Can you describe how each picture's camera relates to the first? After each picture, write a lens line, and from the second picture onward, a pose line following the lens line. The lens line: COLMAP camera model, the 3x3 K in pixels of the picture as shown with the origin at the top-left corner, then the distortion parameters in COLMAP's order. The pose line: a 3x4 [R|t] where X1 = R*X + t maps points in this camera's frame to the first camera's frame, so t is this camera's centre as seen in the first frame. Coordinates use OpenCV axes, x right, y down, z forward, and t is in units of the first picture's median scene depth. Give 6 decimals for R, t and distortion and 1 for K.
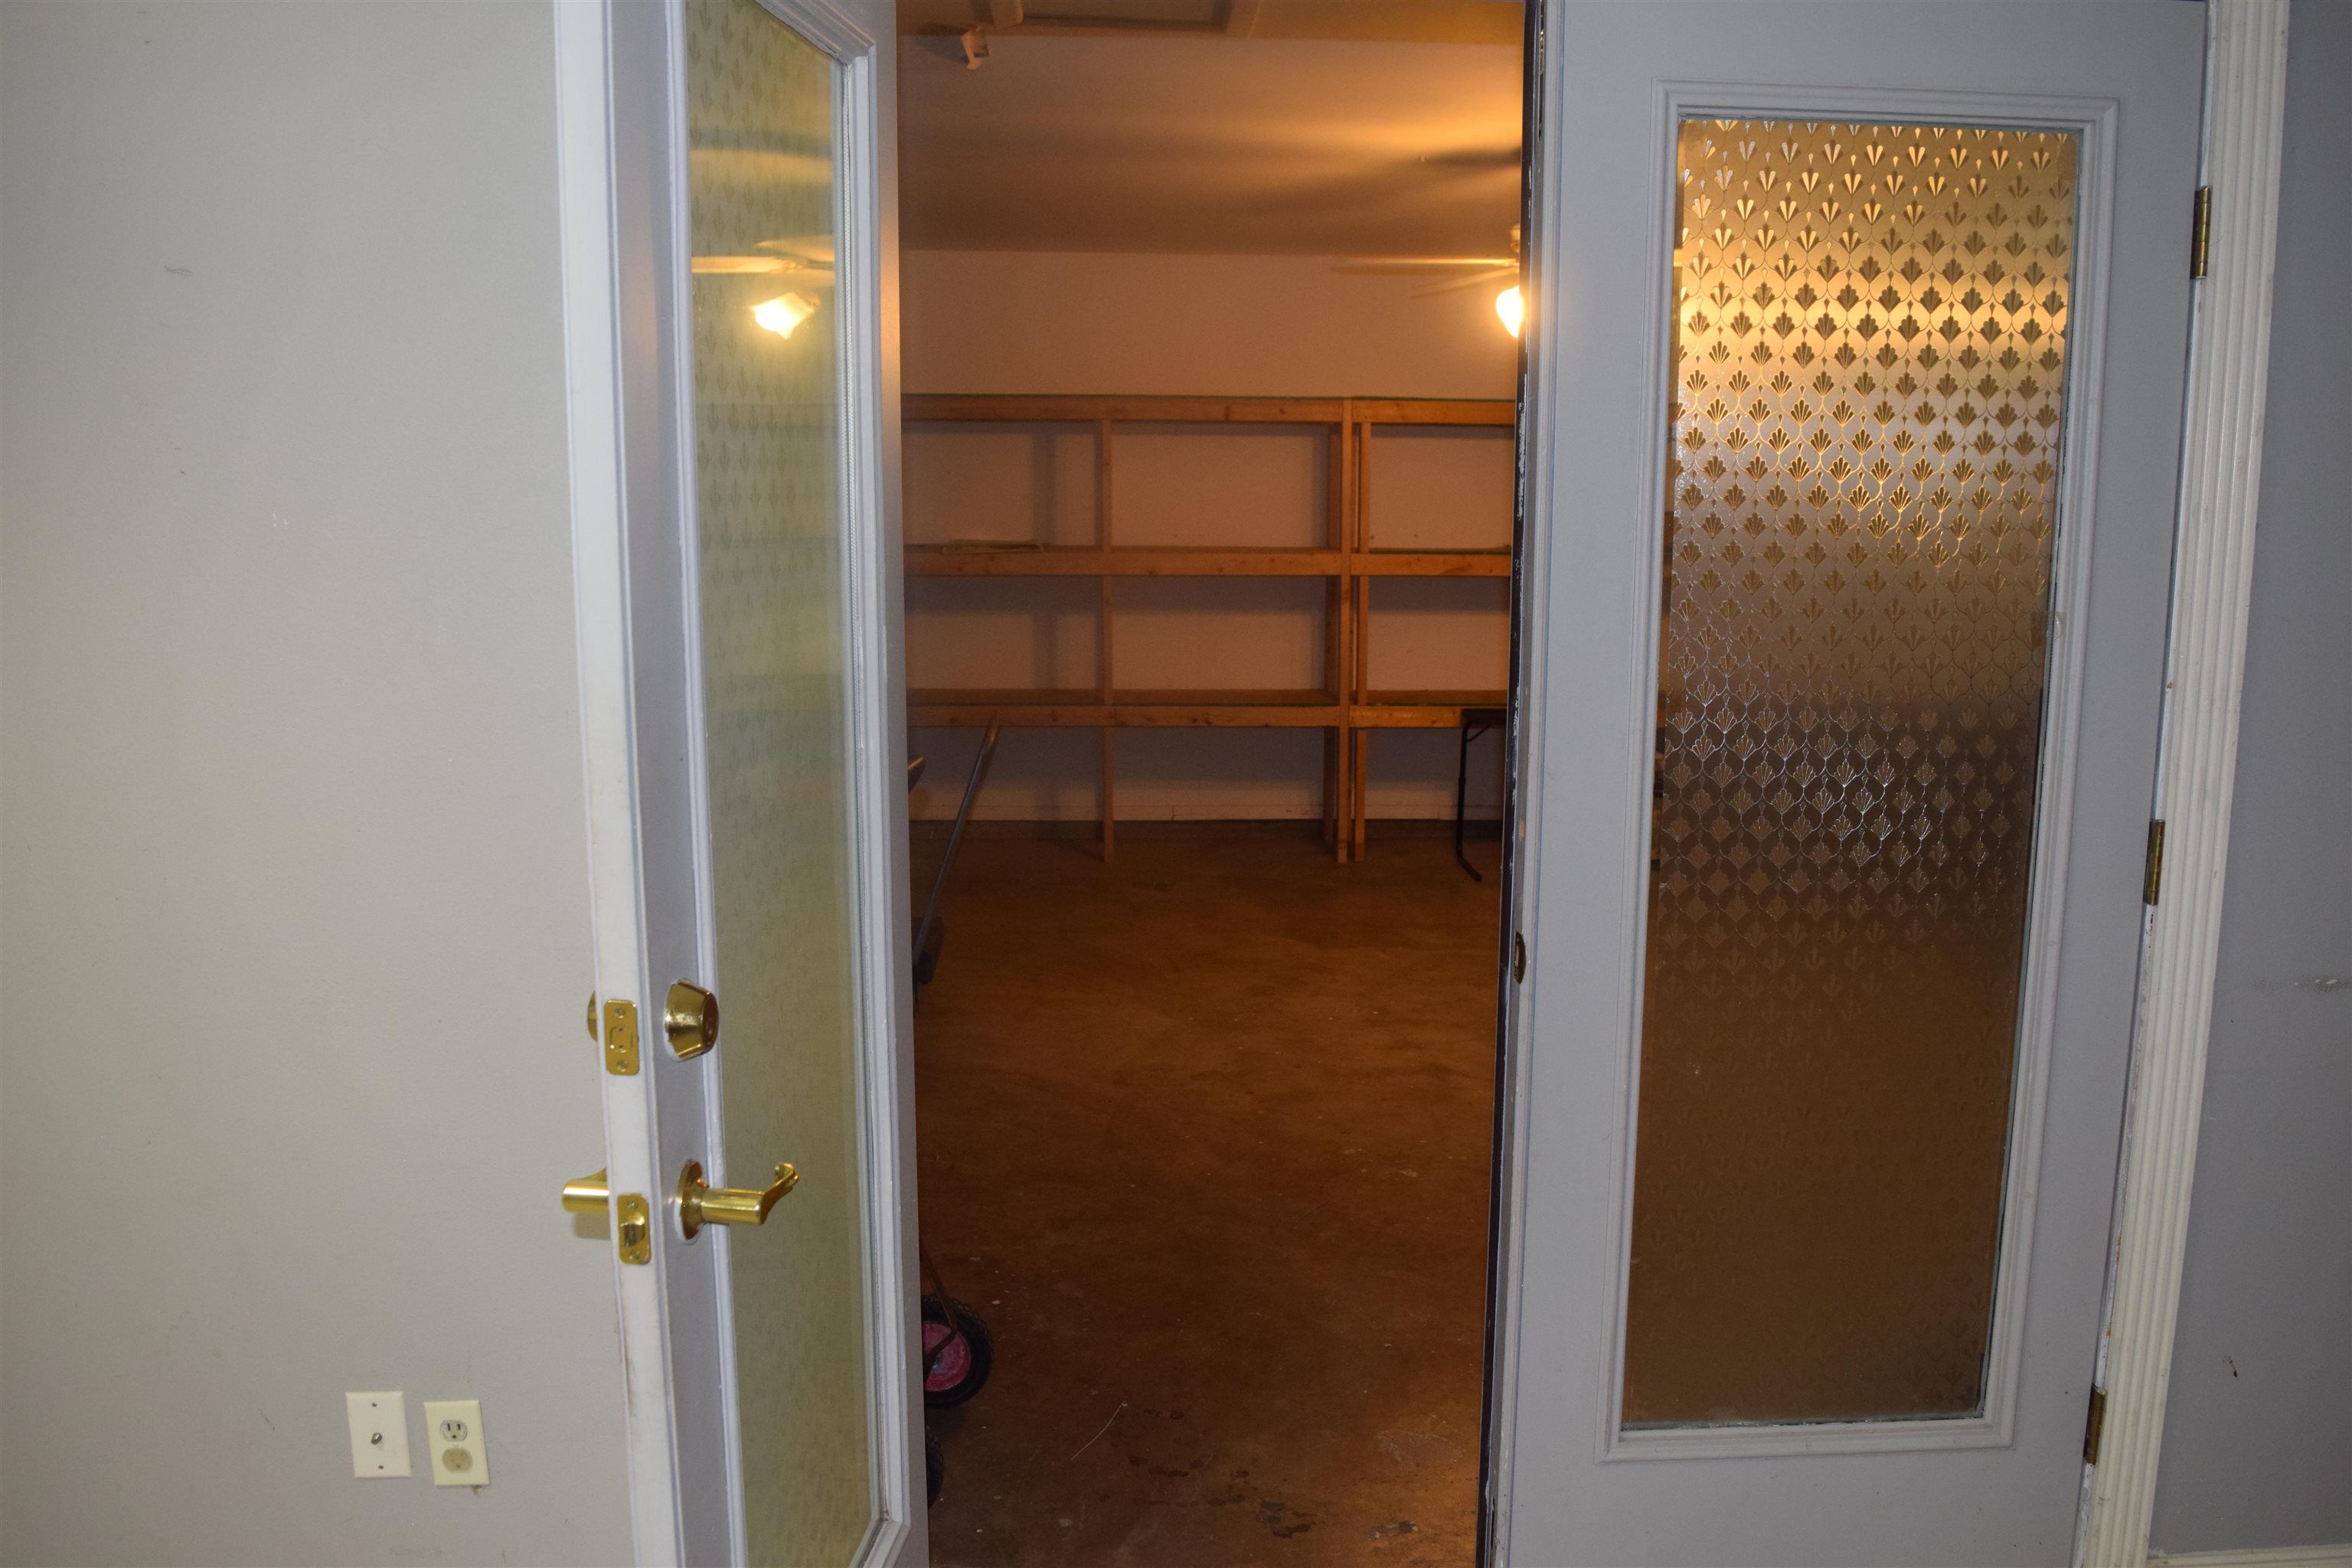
lens RADIAL K [[1848.0, 0, 1173.8], [0, 1848.0, 790.0], [0, 0, 1]] dist [-0.099331, 0.023011]
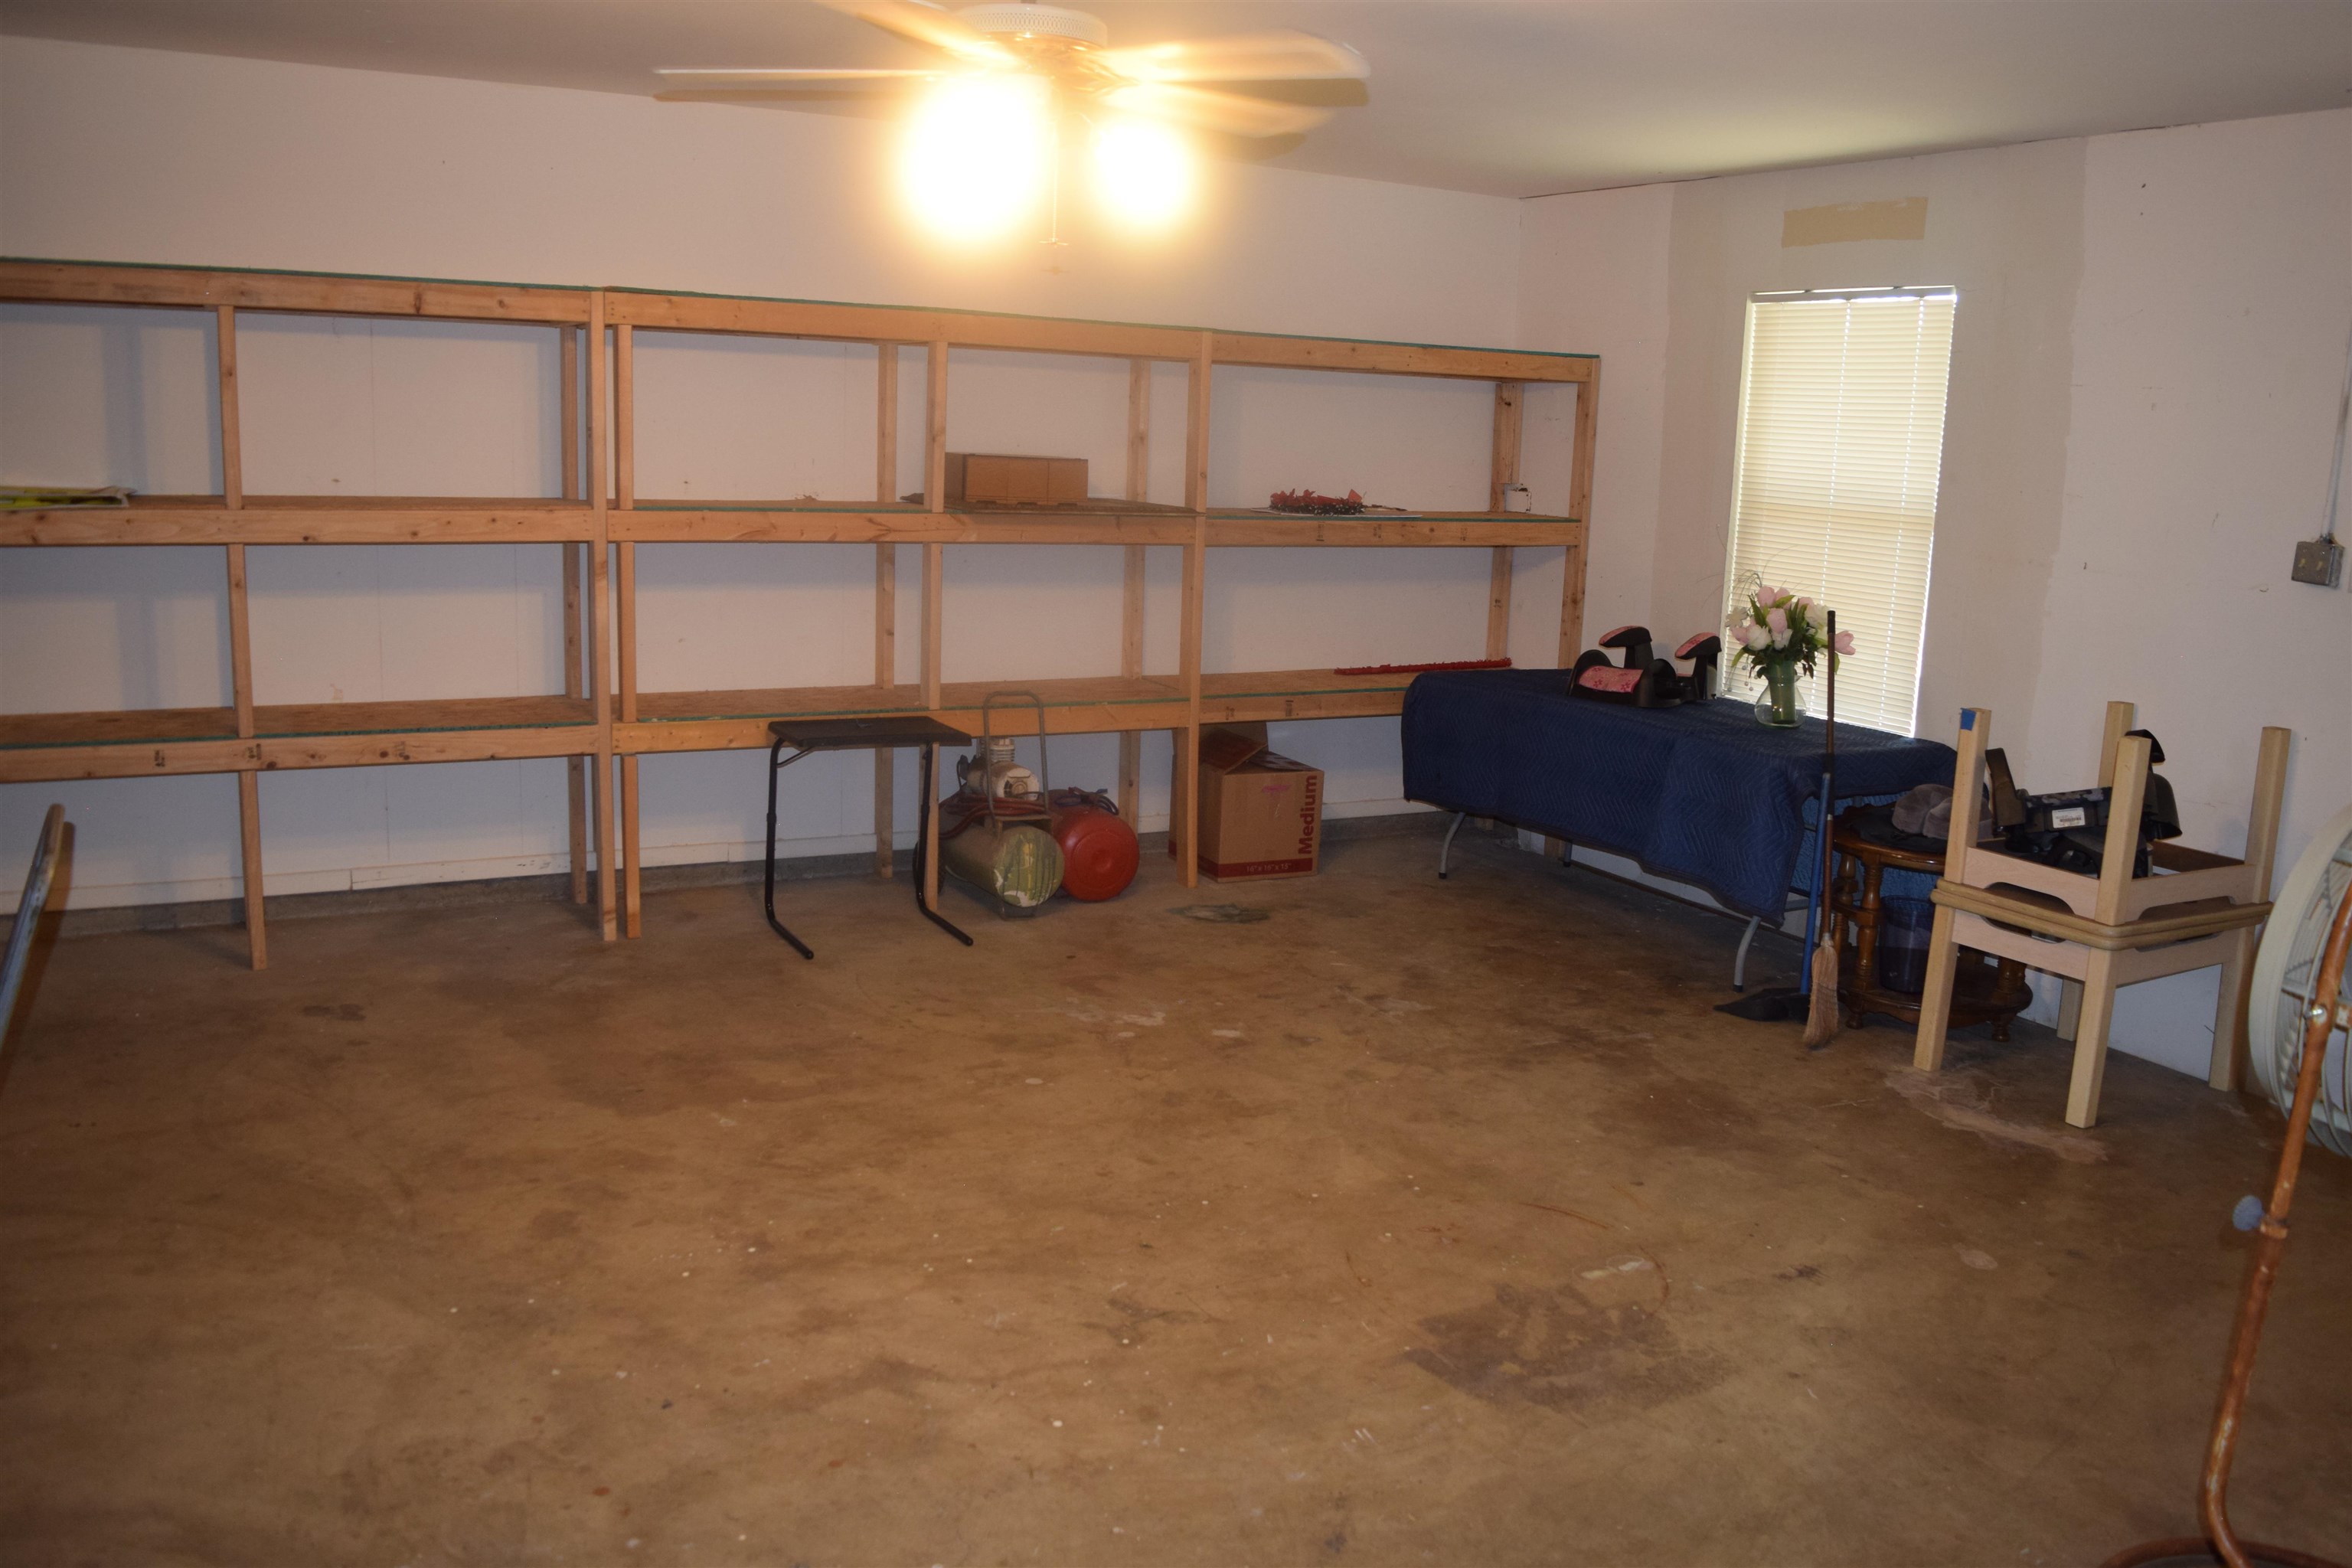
lens RADIAL K [[1848.0, 0, 1189.9], [0, 1848.0, 776.6], [0, 0, 1]] dist [-0.099331, 0.023011]
pose [[0.894709, -0.050792, 0.443751, -0.020207], [0.035772, 0.998470, 0.042161, -0.047104], [-0.445214, -0.021848, 0.895158, 0.268416]]
